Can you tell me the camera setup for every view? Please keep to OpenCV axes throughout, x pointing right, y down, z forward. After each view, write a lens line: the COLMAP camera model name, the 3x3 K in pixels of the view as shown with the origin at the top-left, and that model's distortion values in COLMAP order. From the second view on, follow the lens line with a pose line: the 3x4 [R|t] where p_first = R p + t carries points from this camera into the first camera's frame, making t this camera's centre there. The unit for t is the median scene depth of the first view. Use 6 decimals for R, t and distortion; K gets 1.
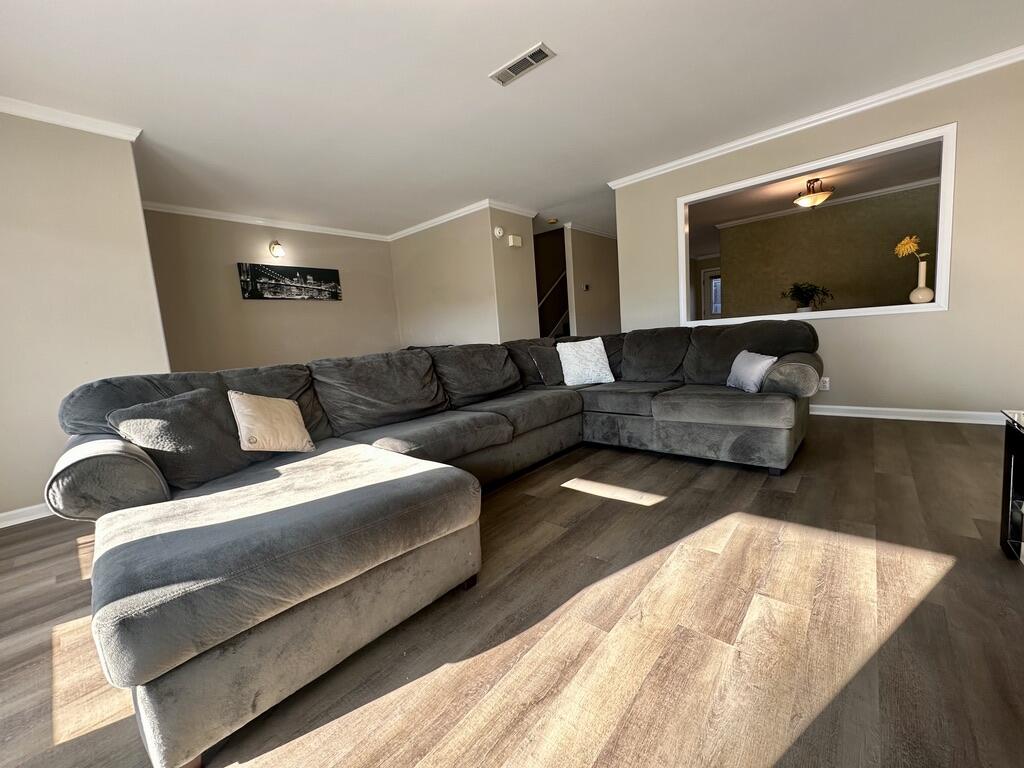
lens RADIAL K [[410.7, 0, 515.0], [0, 410.7, 380.0], [0, 0, 1]] dist [-0.001401, 0.000658]
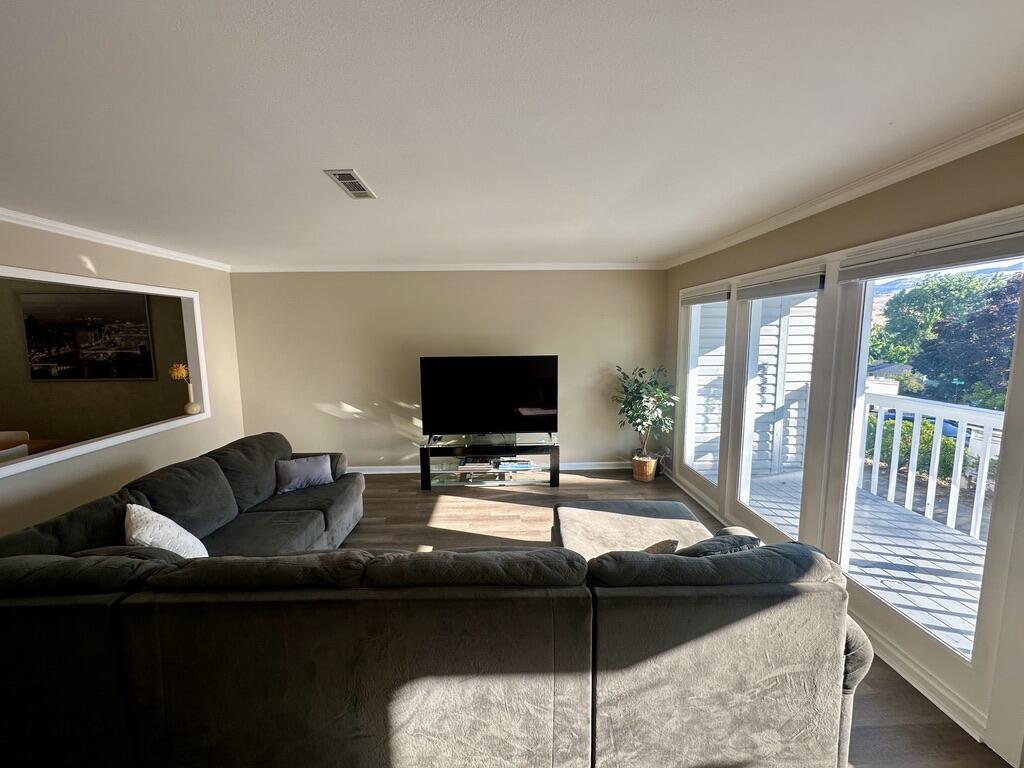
lens RADIAL K [[410.7, 0, 511.1], [0, 410.7, 381.4], [0, 0, 1]] dist [-0.001401, 0.000658]
pose [[-0.670049, -0.002438, 0.742313, -0.671585], [0.145917, 0.980052, 0.134931, -0.312976], [-0.727834, 0.198726, -0.656327, 1.078903]]
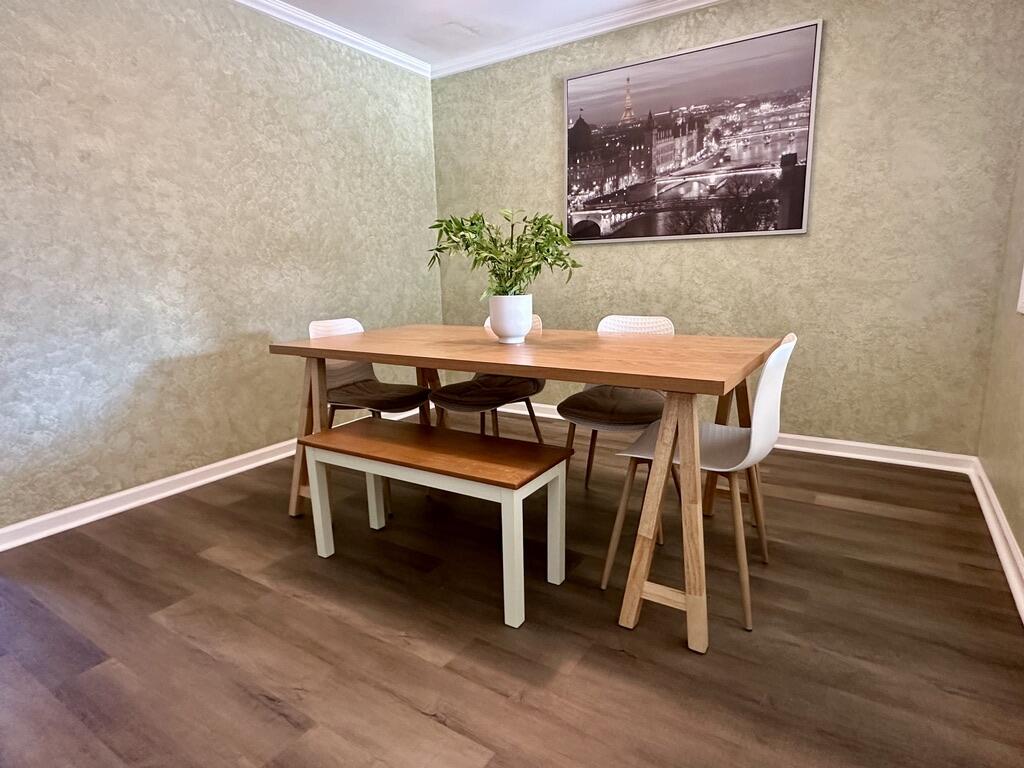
lens RADIAL K [[565.2, 0, 512.3], [0, 565.2, 388.2], [0, 0, 1]] dist [-0.003900, -0.004600]
pose [[-0.139262, -0.124342, 0.982418, 0.418065], [0.148442, 0.978254, 0.144857, -0.263698], [-0.979066, 0.166006, -0.117776, 1.652363]]
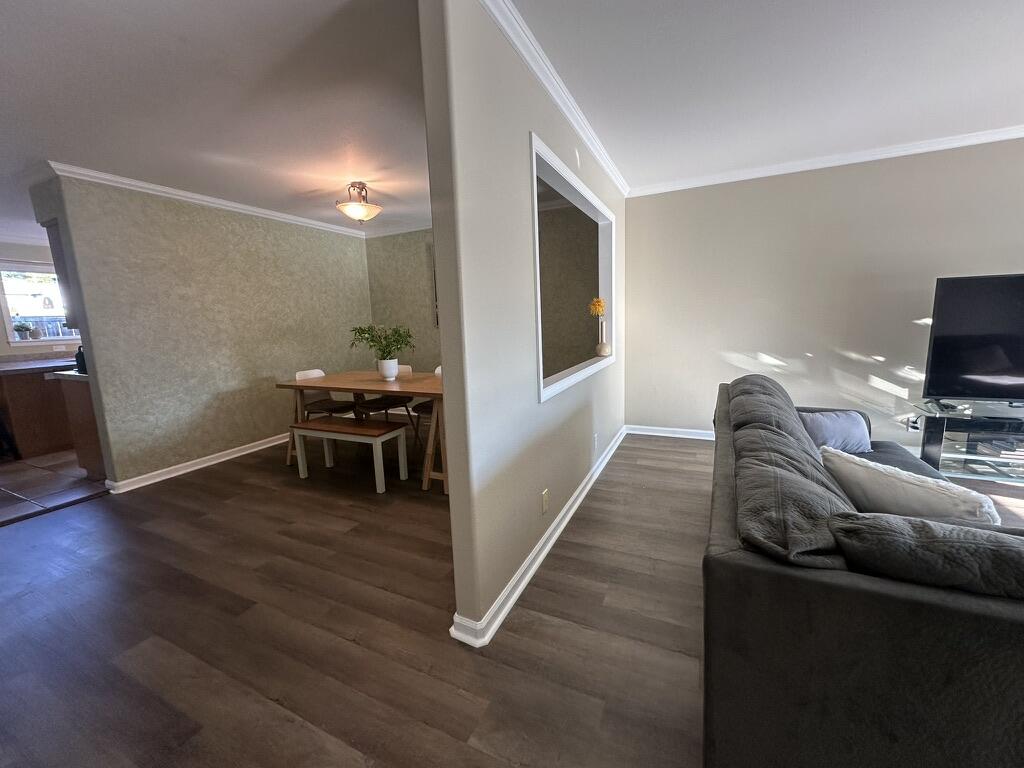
lens RADIAL K [[410.7, 0, 511.6], [0, 410.7, 380.6], [0, 0, 1]] dist [-0.001401, 0.000658]
pose [[-0.263275, -0.060770, 0.962805, -0.078768], [0.165081, 0.980456, 0.107025, -0.282716], [-0.950492, 0.187117, -0.248098, 1.524735]]
